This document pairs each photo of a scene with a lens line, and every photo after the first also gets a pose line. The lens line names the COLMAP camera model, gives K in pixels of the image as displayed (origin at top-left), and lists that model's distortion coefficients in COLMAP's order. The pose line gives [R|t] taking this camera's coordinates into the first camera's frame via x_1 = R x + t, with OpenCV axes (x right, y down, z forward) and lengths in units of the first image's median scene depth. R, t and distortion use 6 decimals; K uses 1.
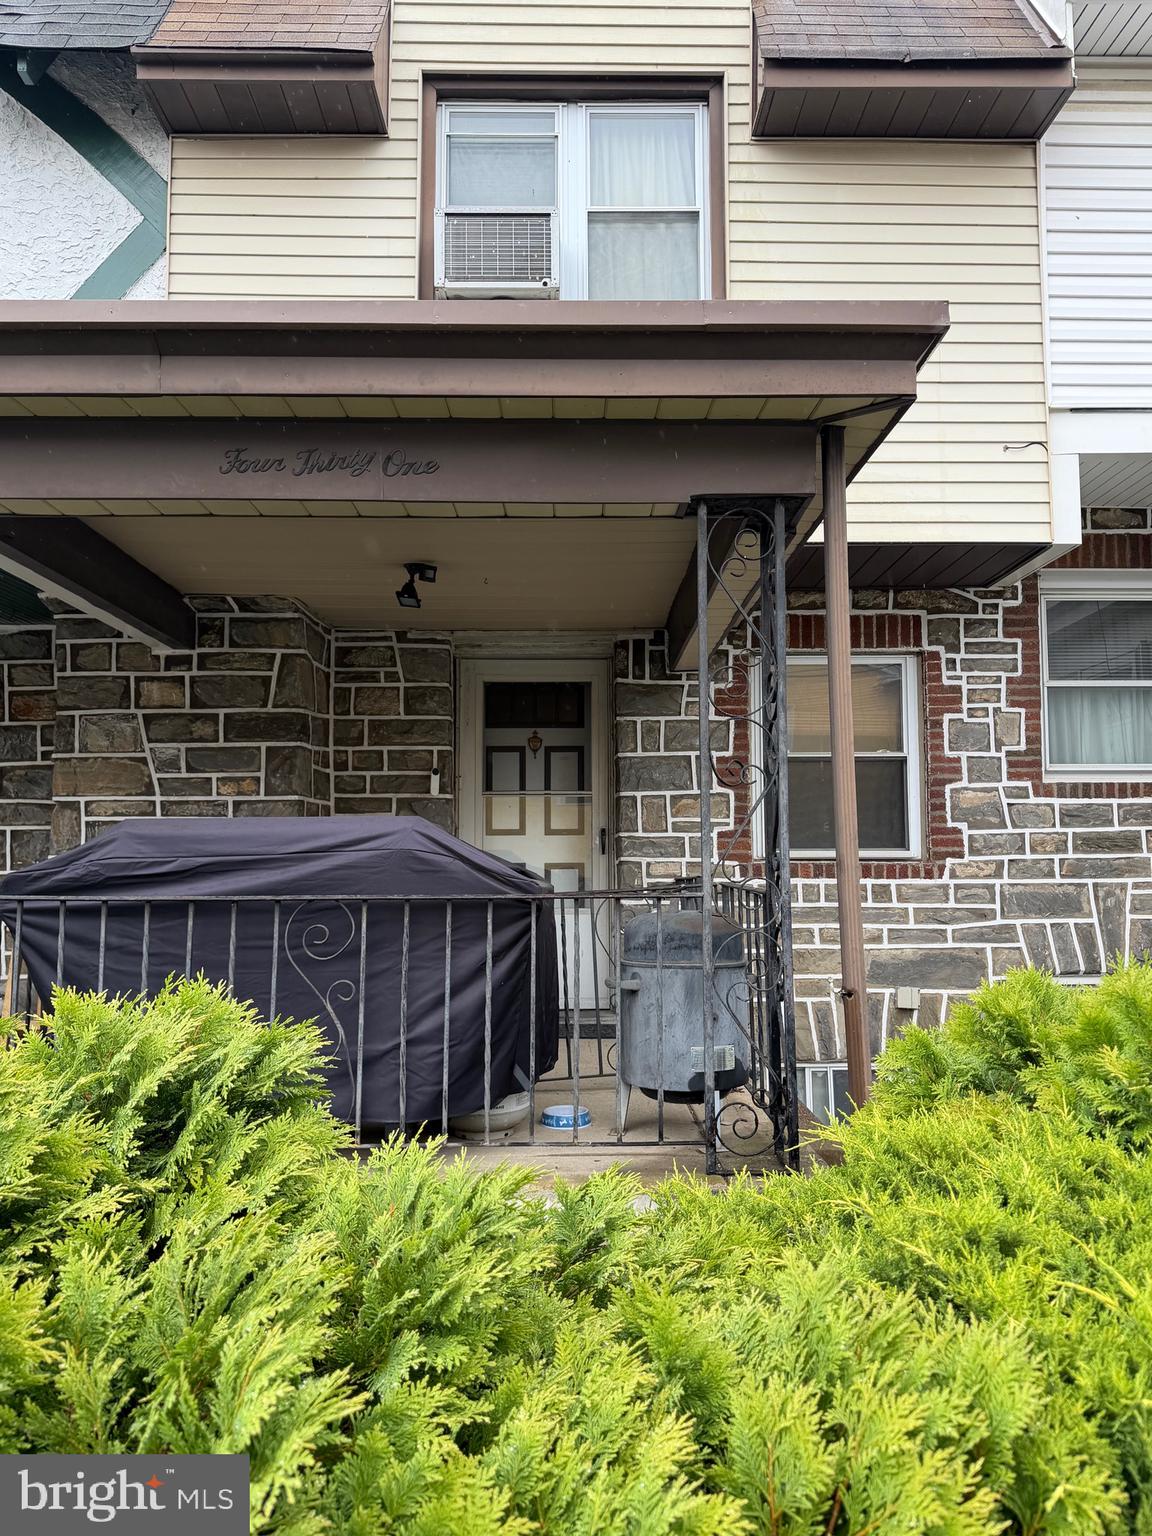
lens RADIAL K [[1159.2, 0, 581.8], [0, 1159.2, 767.3], [0, 0, 1]] dist [0.050719, -0.051615]
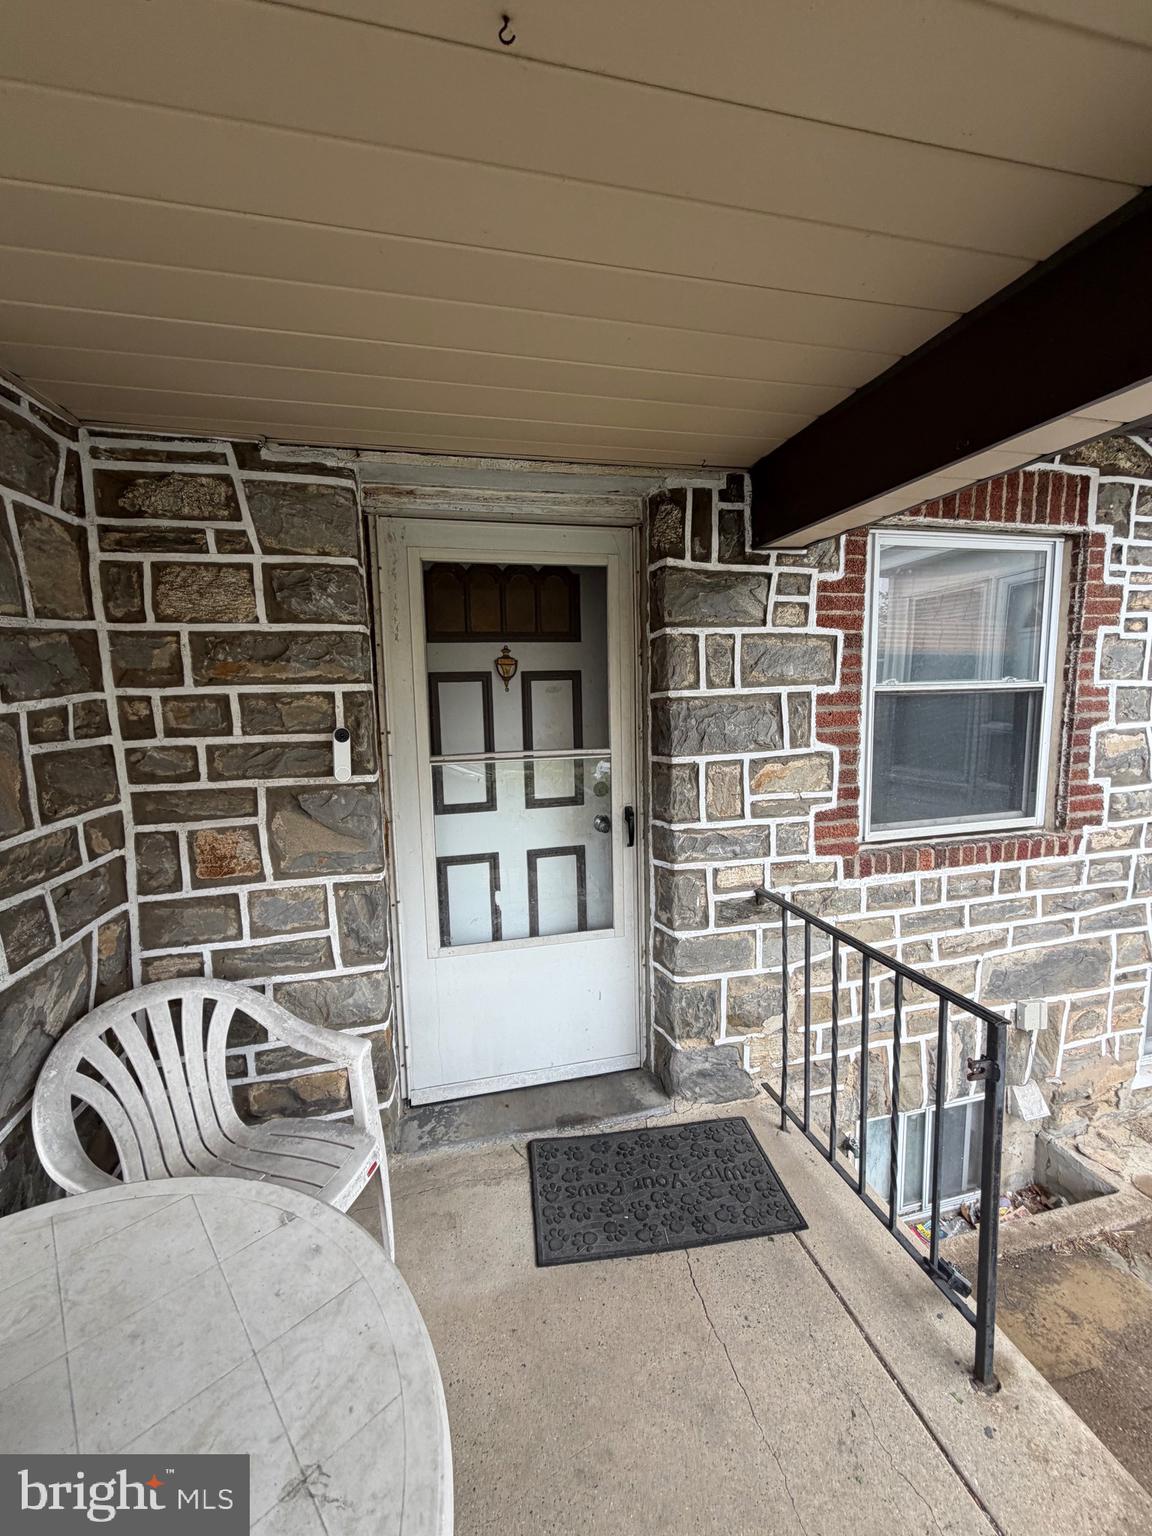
lens RADIAL K [[610.4, 0, 575.9], [0, 610.4, 760.5], [0, 0, 1]] dist [-0.007174, -0.000298]
pose [[0.975550, -0.042333, 0.215662, -0.084499], [-0.000252, 0.981058, 0.193715, -0.038511], [-0.219777, -0.189033, 0.957060, 0.724931]]
